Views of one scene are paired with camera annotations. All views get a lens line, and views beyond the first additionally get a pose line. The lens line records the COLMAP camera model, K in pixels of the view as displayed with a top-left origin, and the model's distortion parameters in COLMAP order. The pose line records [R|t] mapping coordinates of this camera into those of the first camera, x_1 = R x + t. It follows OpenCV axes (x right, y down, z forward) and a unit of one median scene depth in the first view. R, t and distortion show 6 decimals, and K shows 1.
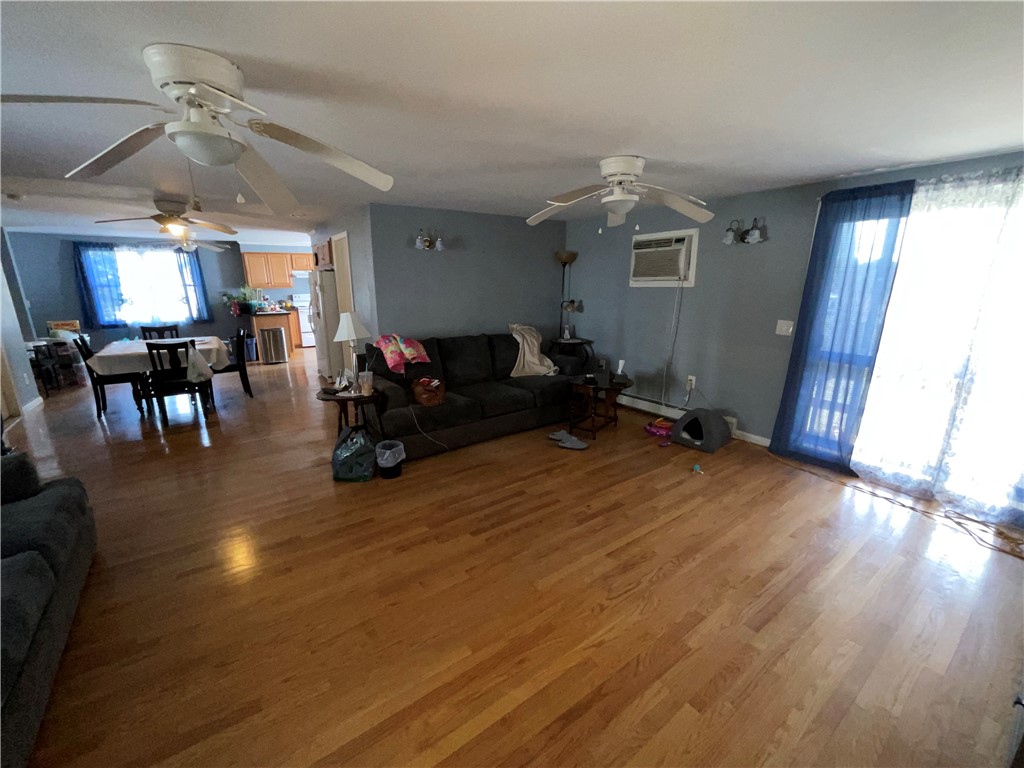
lens RADIAL K [[417.3, 0, 512.6], [0, 417.3, 384.4], [0, 0, 1]] dist [0.000872, -0.000344]
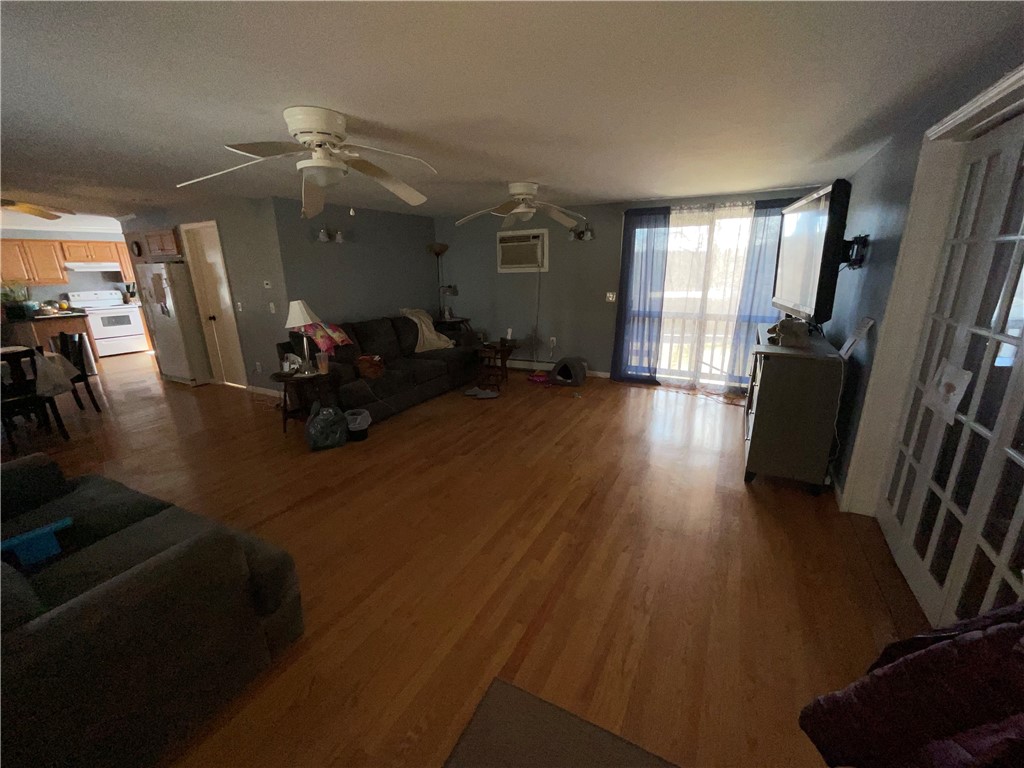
lens RADIAL K [[417.3, 0, 512.8], [0, 417.3, 385.2], [0, 0, 1]] dist [0.000872, -0.000344]
pose [[0.895845, -0.134295, 0.423588, -0.328614], [0.122669, 0.990937, 0.054738, 0.050506], [-0.427100, 0.002925, 0.904200, -0.204793]]
